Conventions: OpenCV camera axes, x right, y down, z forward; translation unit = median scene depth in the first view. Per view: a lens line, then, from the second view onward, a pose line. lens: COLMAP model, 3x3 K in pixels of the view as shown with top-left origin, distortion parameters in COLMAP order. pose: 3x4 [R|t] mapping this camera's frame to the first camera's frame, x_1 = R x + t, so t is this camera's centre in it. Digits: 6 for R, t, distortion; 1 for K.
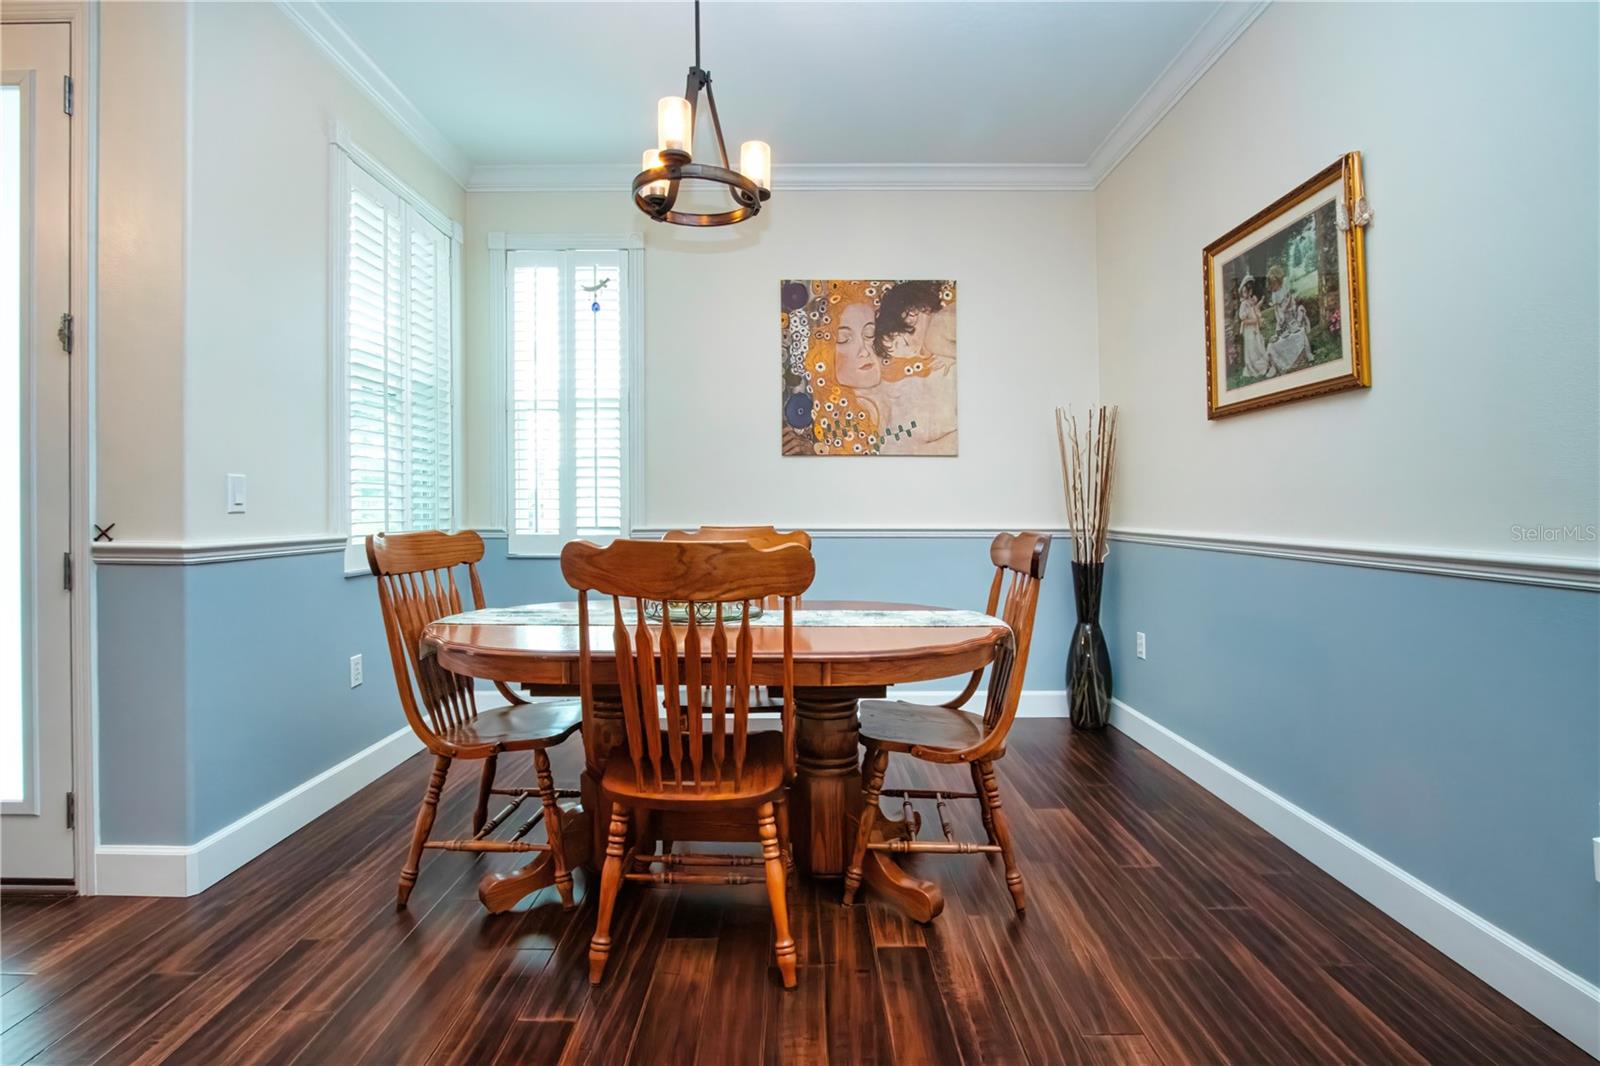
lens RADIAL K [[768.3, 0, 793.9], [0, 768.3, 506.2], [0, 0, 1]] dist [-0.022484, 0.005152]
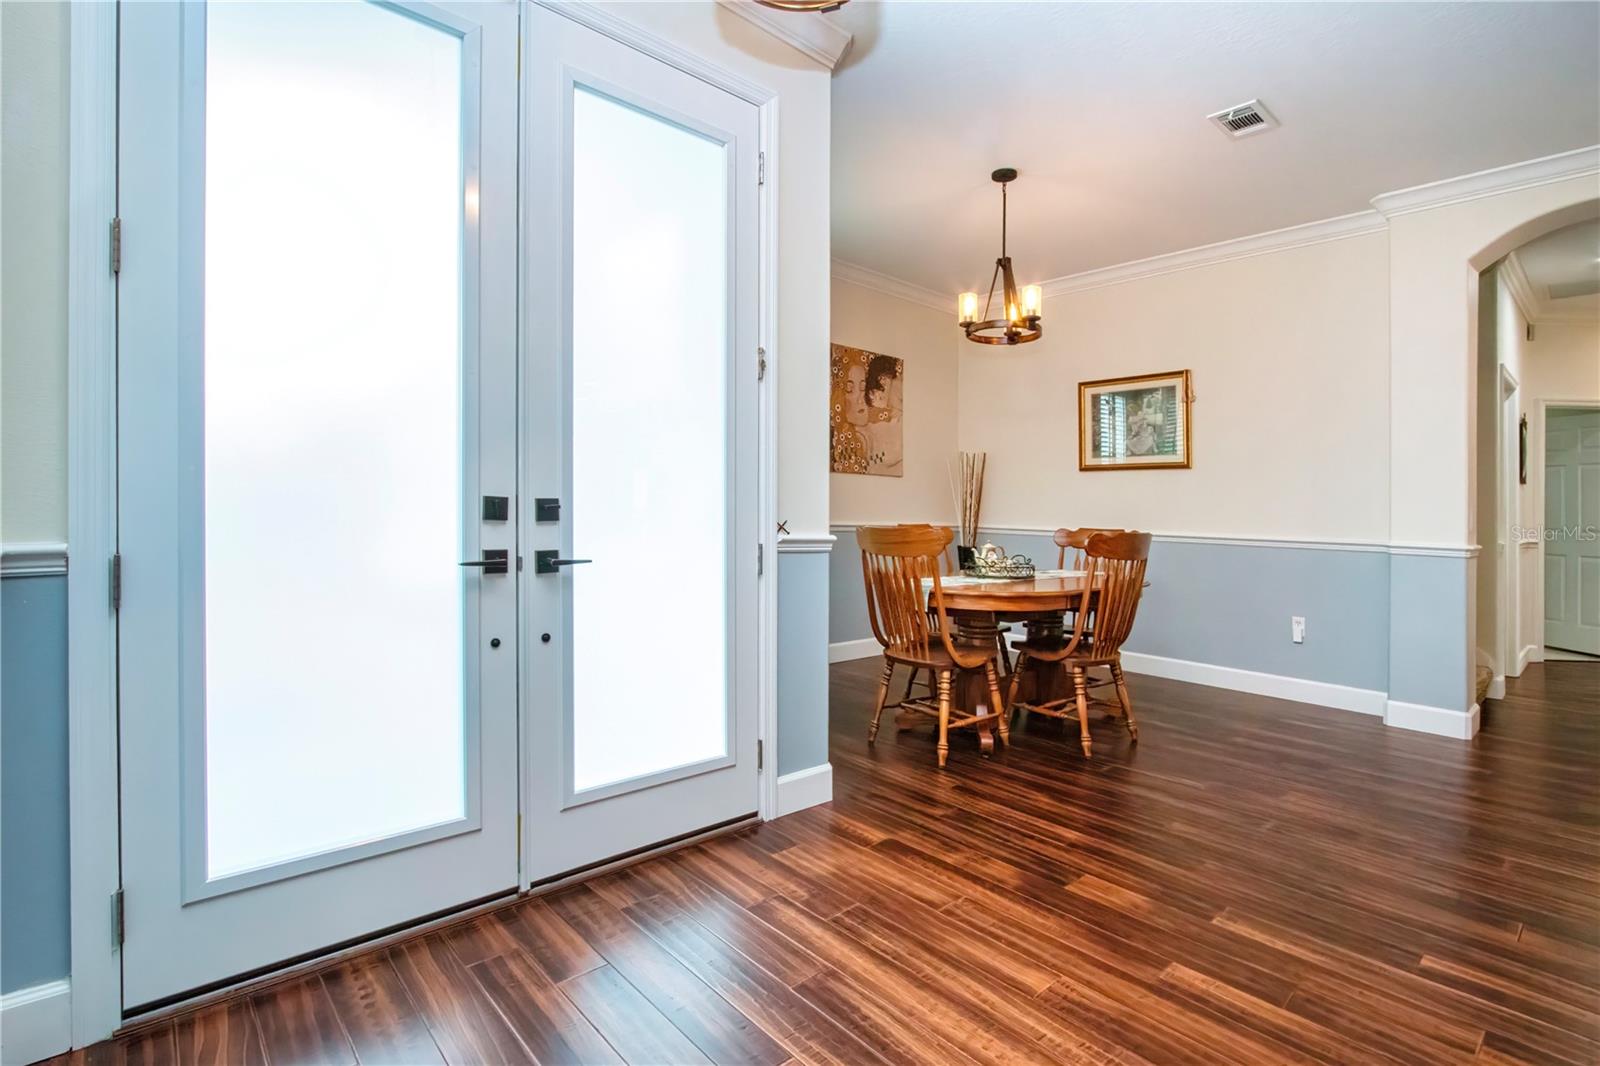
lens RADIAL K [[768.3, 0, 822.1], [0, 768.3, 497.6], [0, 0, 1]] dist [-0.022484, 0.005152]
pose [[0.730398, 0.029670, 0.682378, -0.921304], [-0.026010, 0.999540, -0.015620, 0.001825], [-0.682527, -0.006339, 0.730833, 0.013303]]
